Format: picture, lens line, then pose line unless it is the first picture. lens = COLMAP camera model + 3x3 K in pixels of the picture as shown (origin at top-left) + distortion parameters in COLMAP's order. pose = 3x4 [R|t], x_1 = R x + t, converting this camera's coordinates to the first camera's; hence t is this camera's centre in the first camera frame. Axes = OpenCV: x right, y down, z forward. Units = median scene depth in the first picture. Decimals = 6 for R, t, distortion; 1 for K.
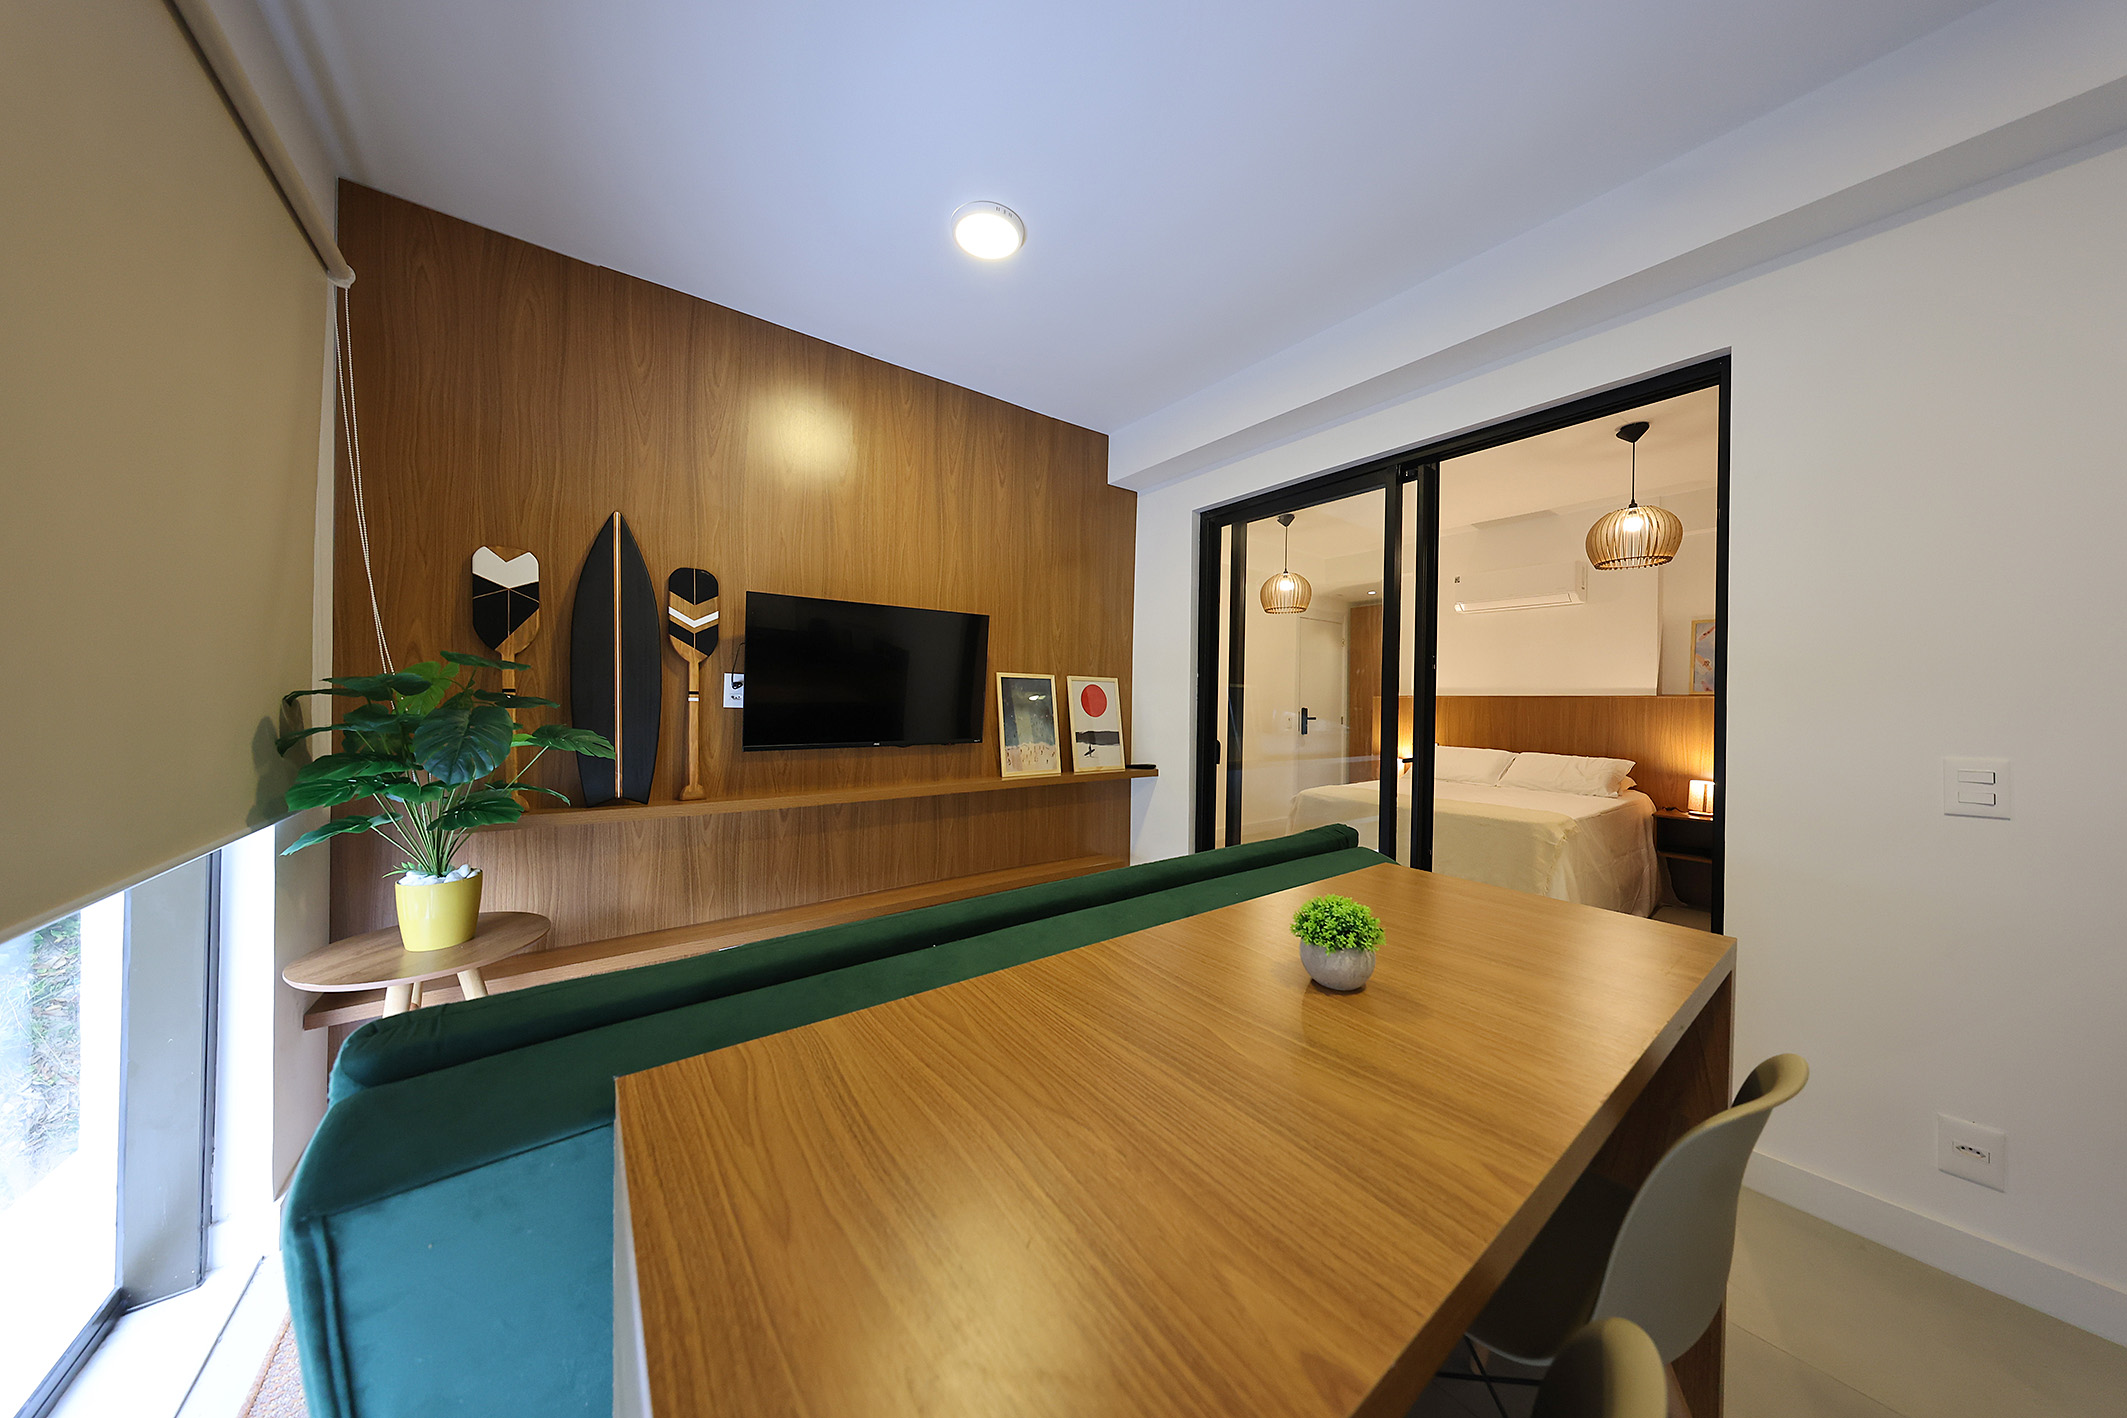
lens RADIAL K [[636.9, 0, 1065.5], [0, 636.9, 707.6], [0, 0, 1]] dist [-0.000872, 0.000068]
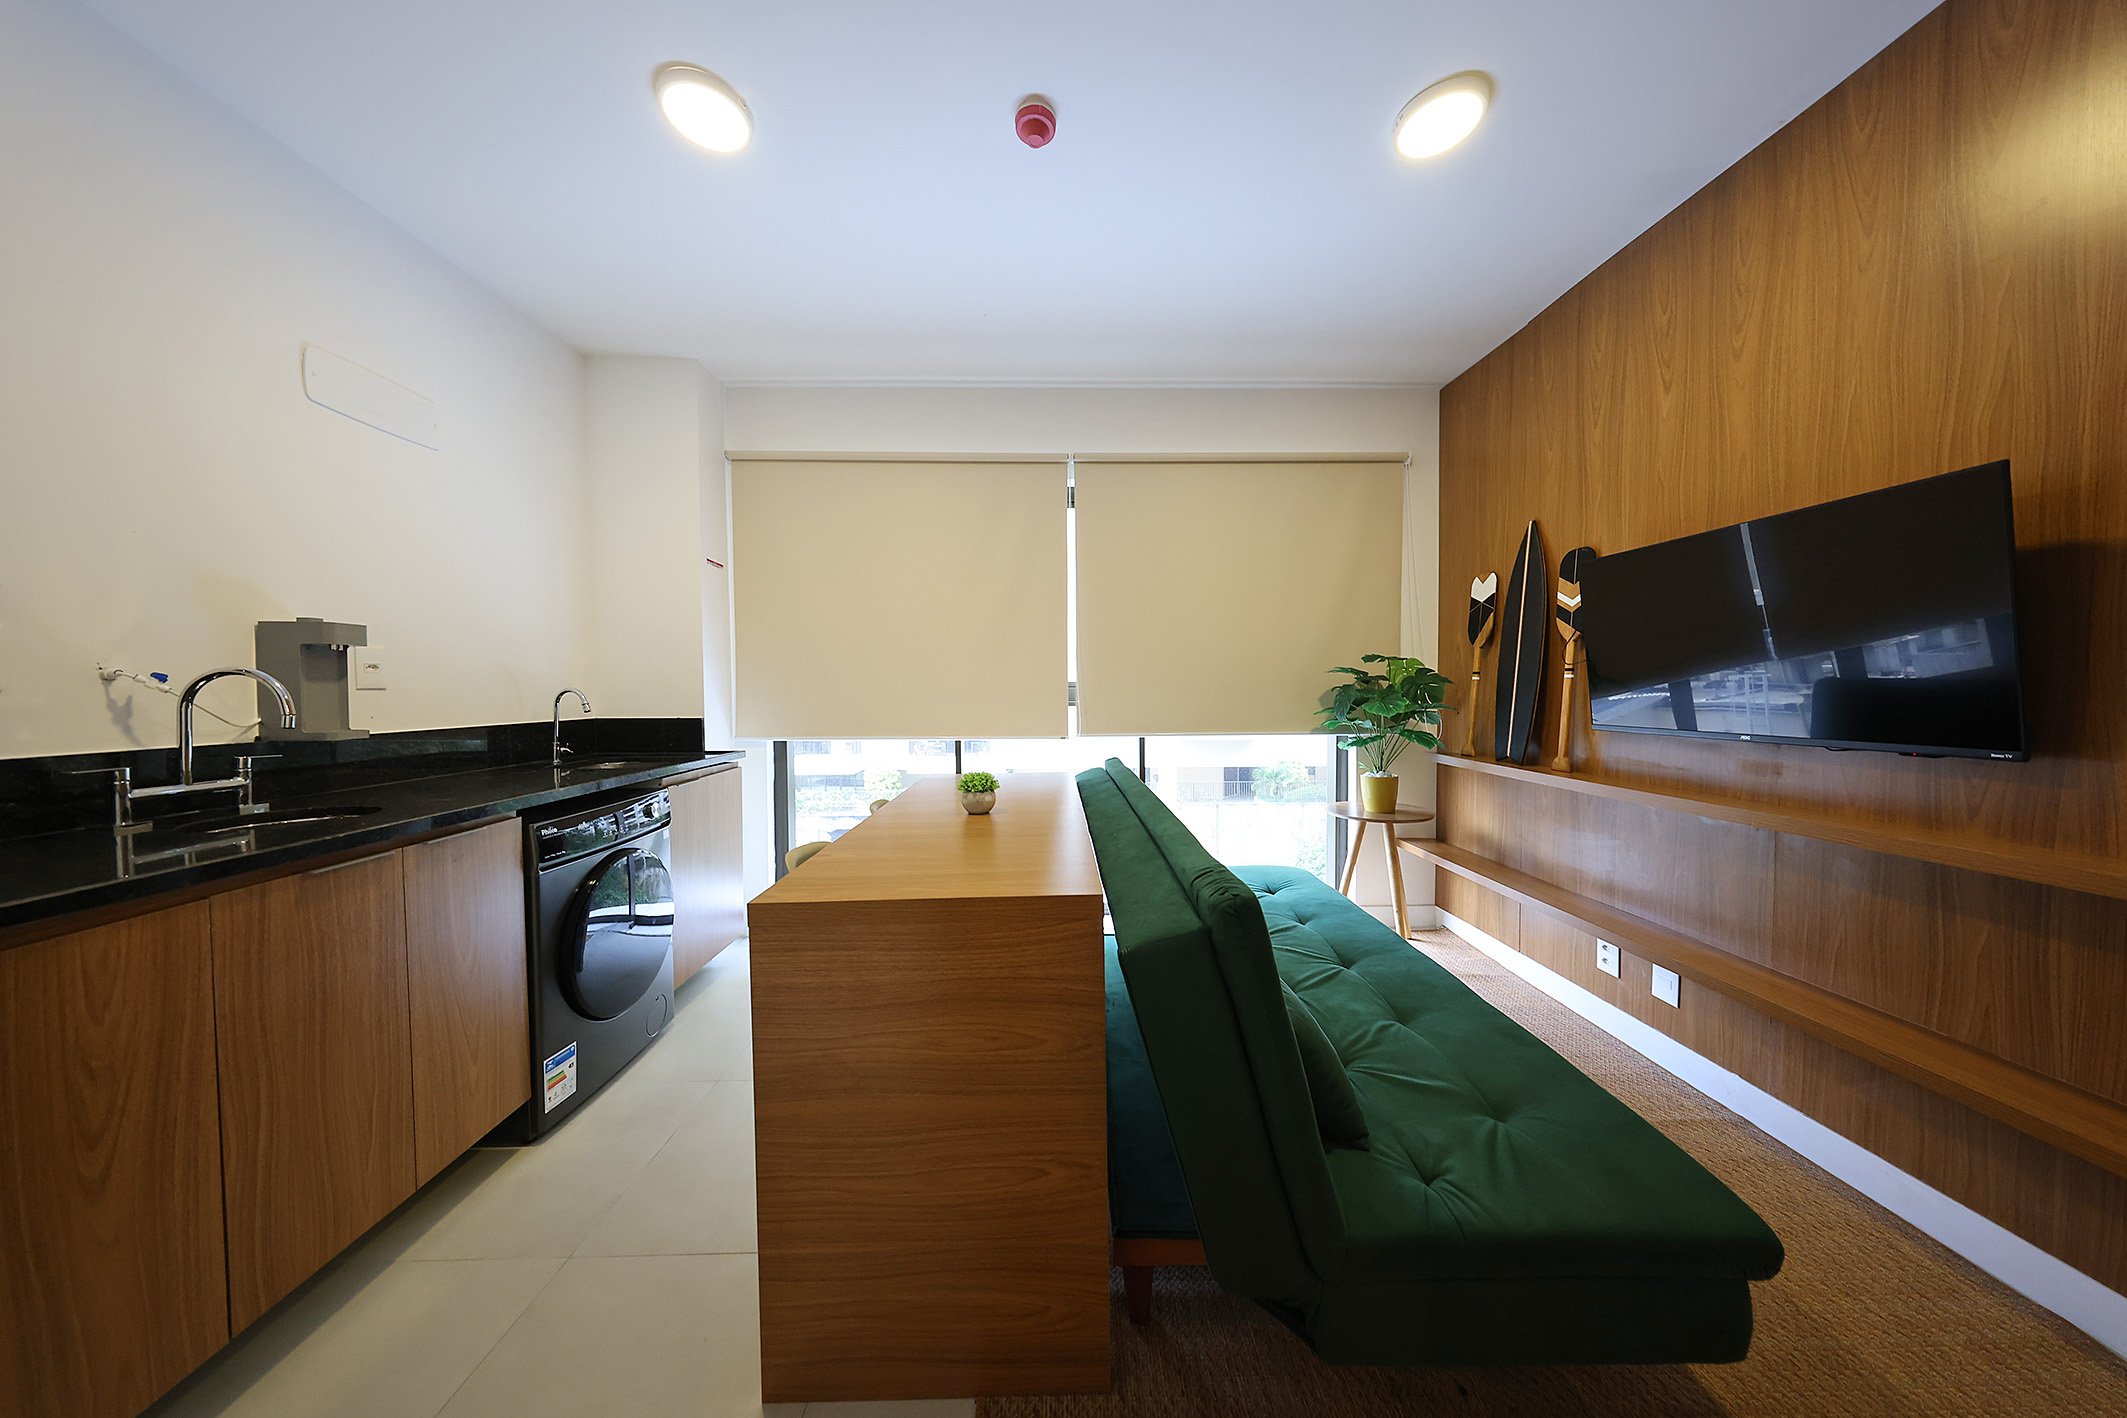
lens RADIAL K [[638.7, 0, 1065.2], [0, 638.7, 706.7], [0, 0, 1]] dist [0.000624, 0.000053]
pose [[-0.588881, 0.019461, -0.807986, 0.705685], [-0.006494, 0.999564, 0.028808, 0.013313], [0.808194, 0.022212, -0.588497, 0.895459]]
